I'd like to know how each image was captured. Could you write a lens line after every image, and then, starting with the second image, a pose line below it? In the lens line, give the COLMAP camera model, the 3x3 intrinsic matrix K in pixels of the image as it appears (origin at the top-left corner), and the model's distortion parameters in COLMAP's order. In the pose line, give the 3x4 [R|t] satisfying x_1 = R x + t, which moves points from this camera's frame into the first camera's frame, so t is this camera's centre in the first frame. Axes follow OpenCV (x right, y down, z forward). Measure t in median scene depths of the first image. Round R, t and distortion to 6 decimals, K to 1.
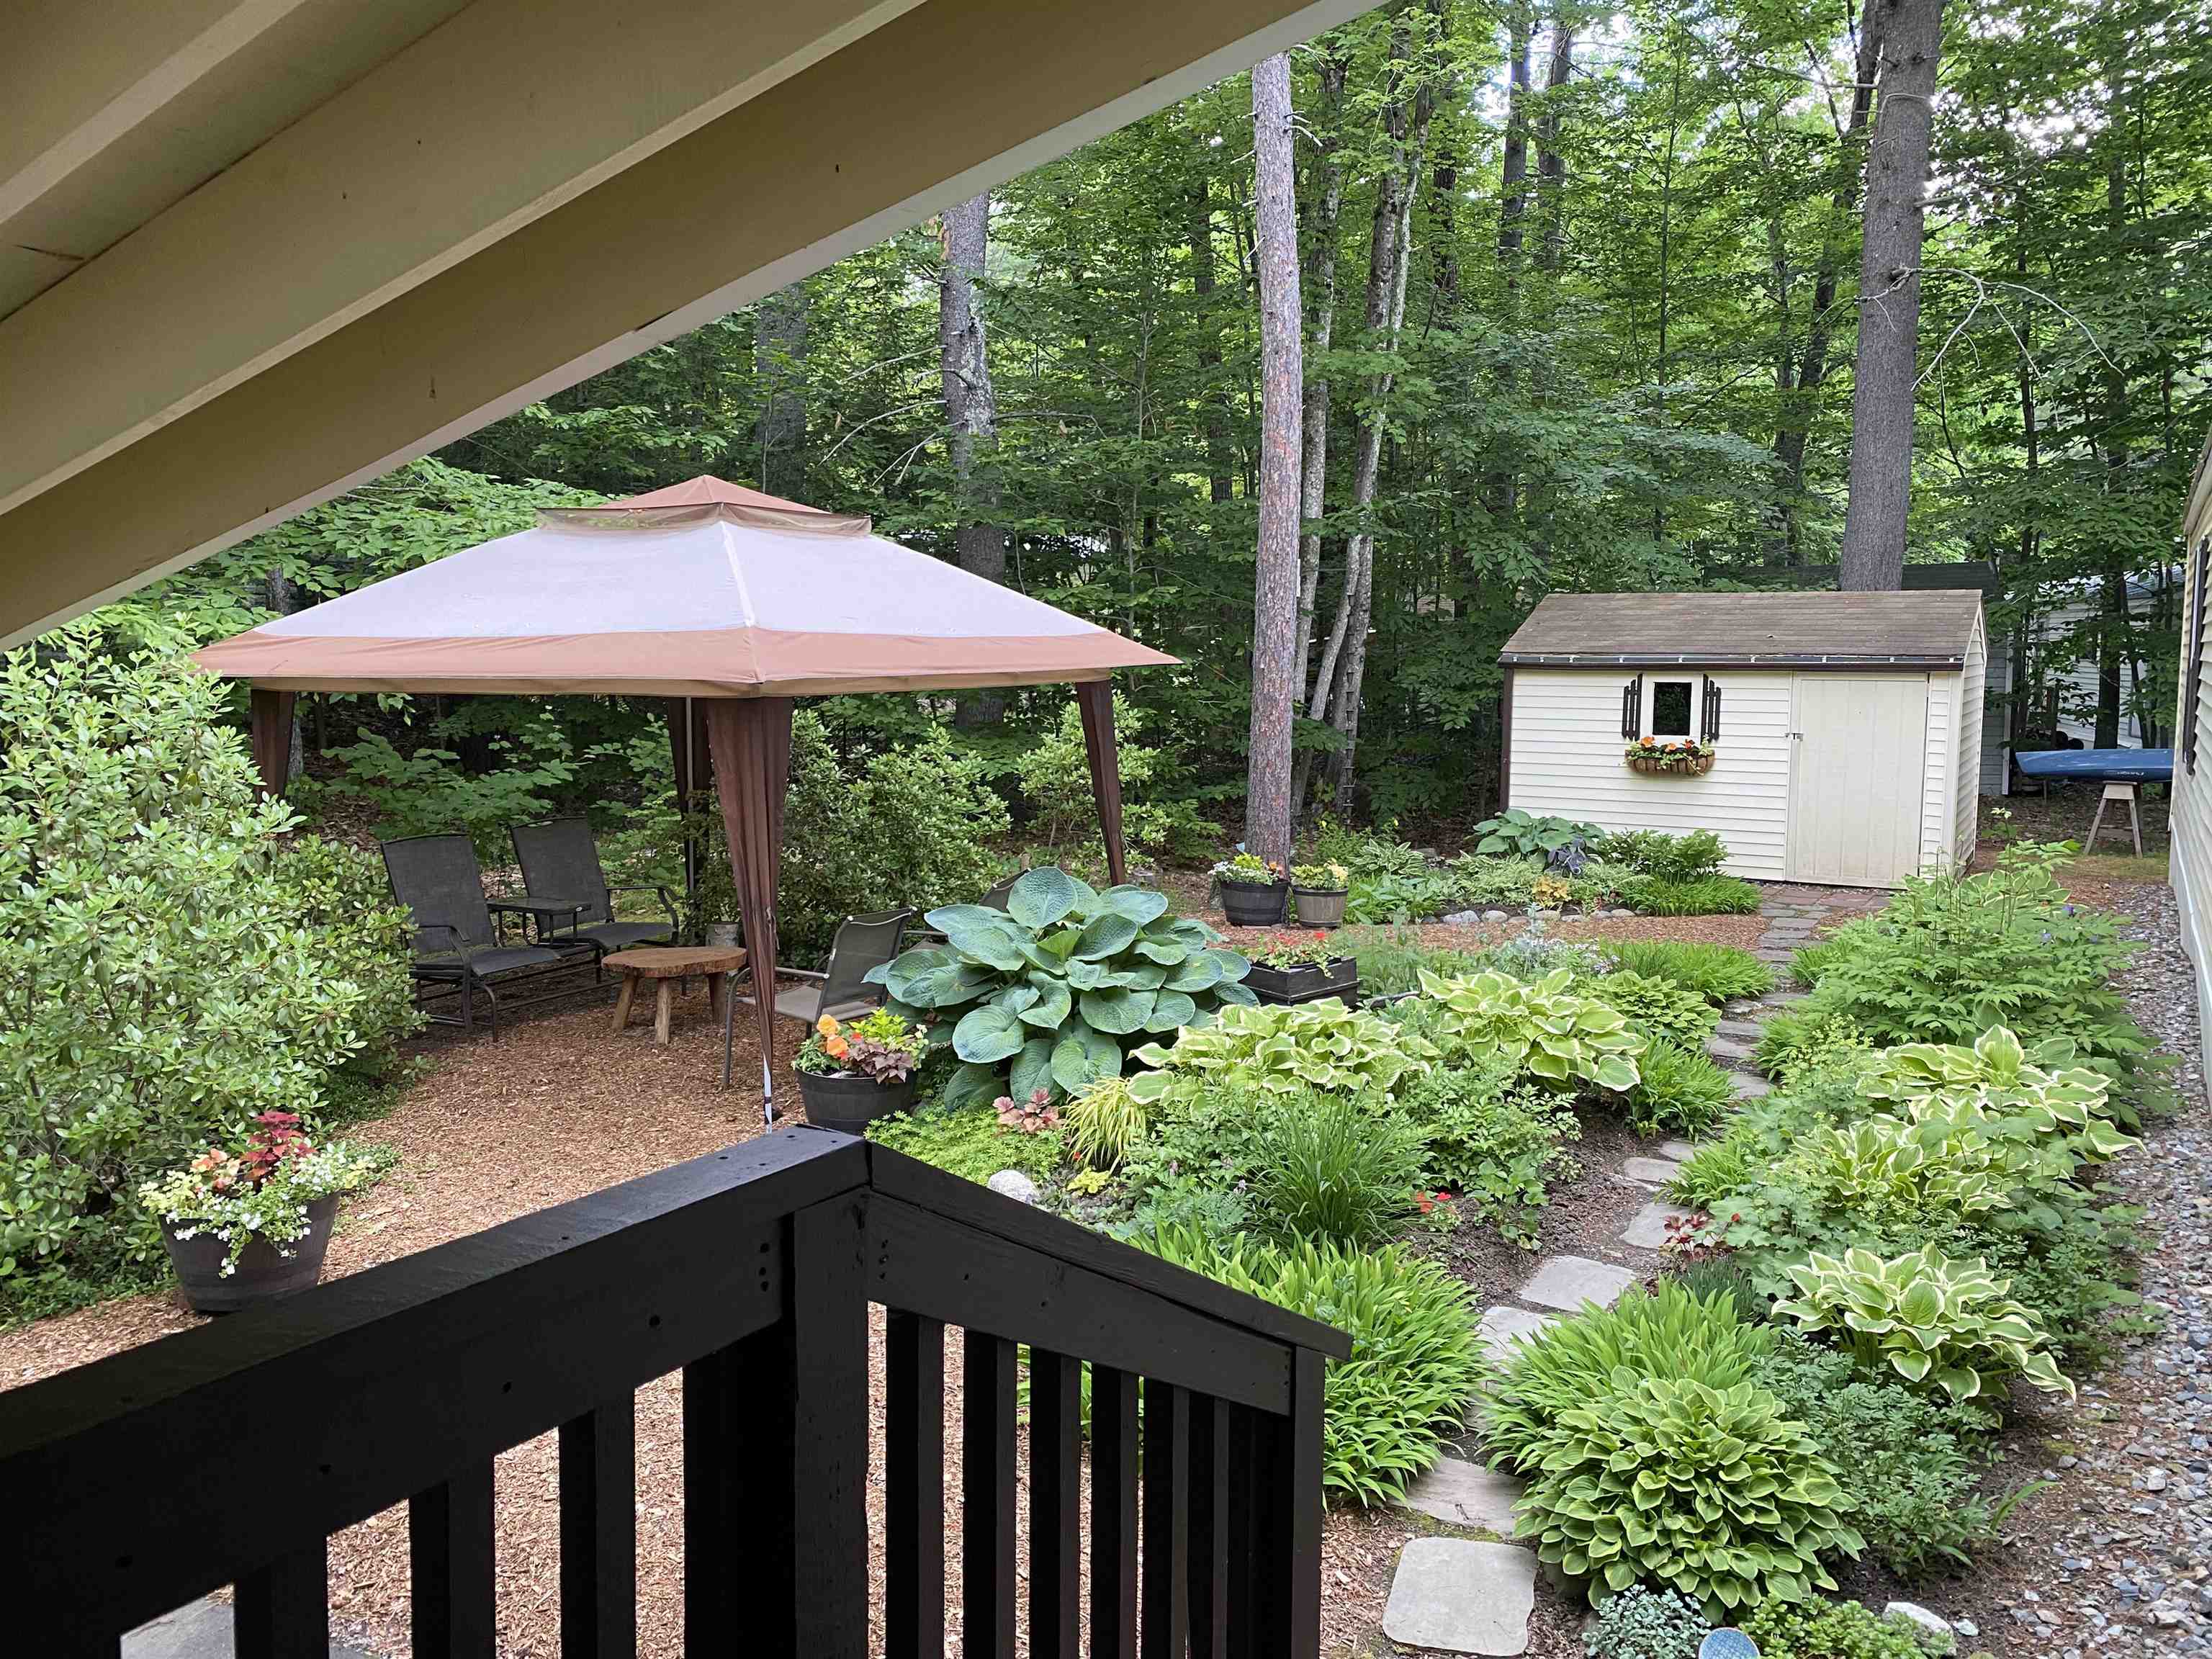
lens RADIAL K [[1689.4, 0, 1112.0], [0, 1689.4, 836.4], [0, 0, 1]] dist [0.004146, 0.002633]
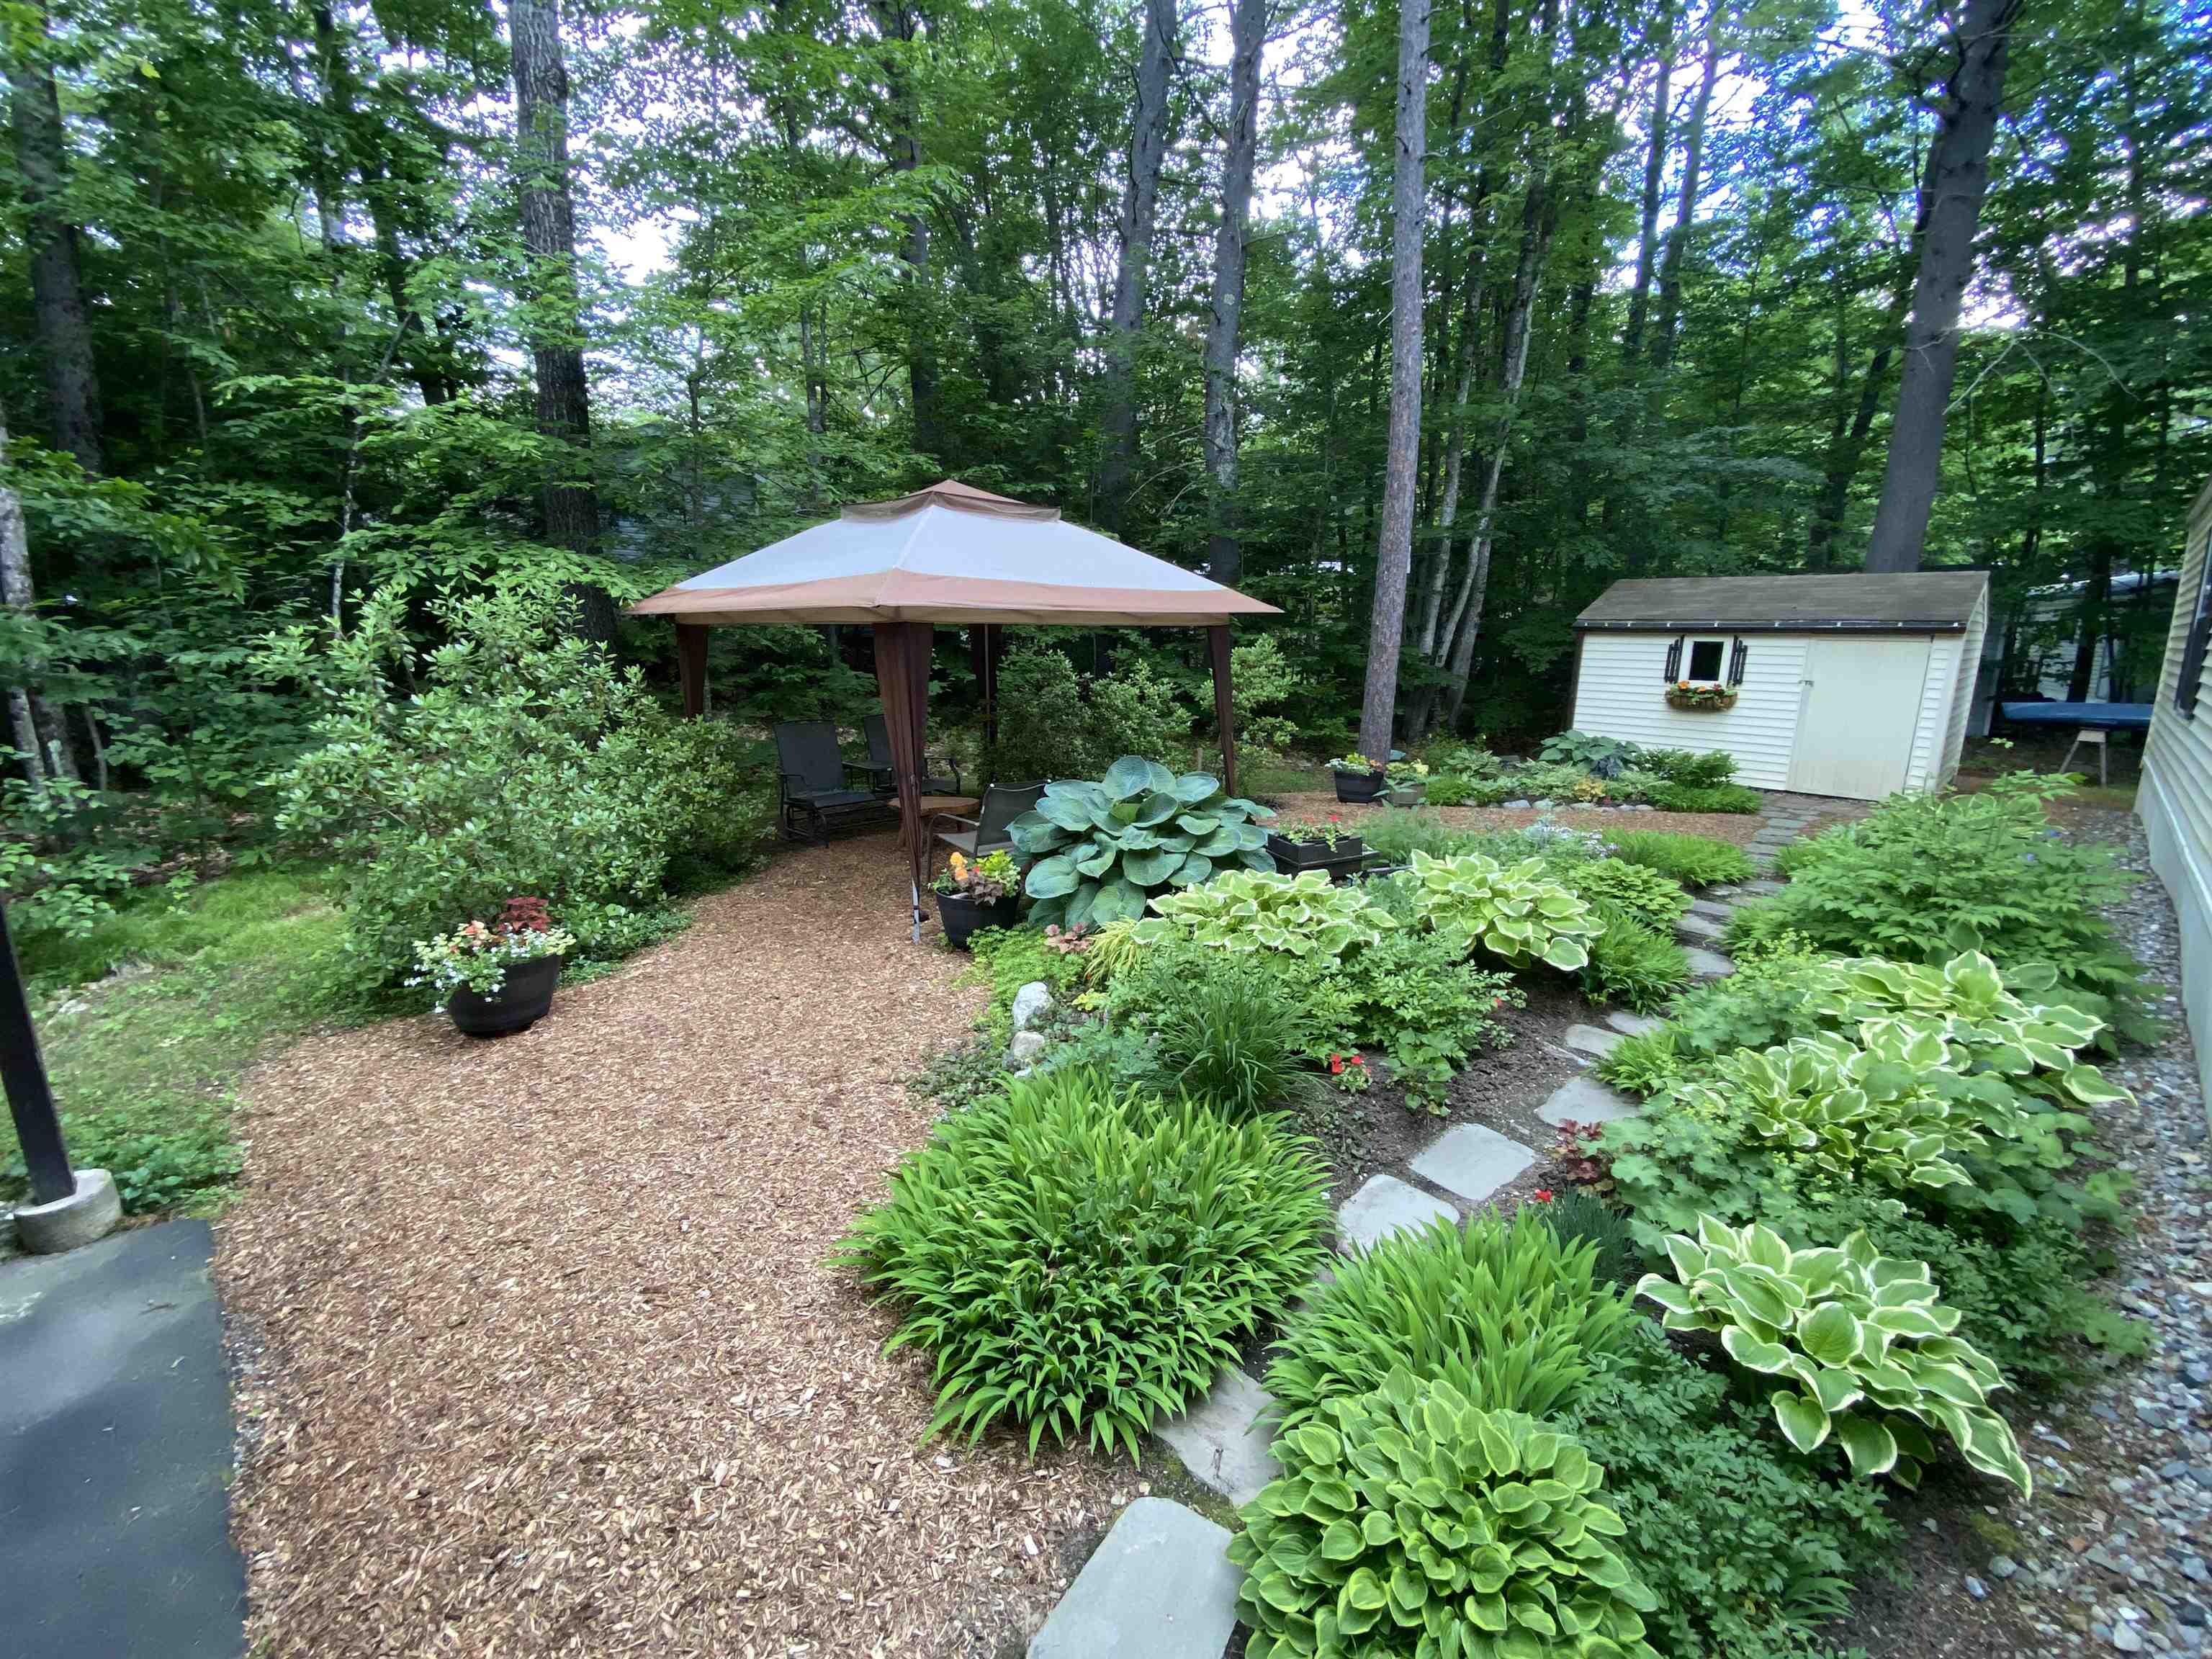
lens RADIAL K [[897.9, 0, 1090.4], [0, 897.9, 831.2], [0, 0, 1]] dist [0.014016, -0.016834]
pose [[0.956866, 0.067132, -0.282667, 0.150830], [-0.037294, 0.993270, 0.109651, 0.000710], [0.288126, -0.094380, 0.952930, 0.316310]]
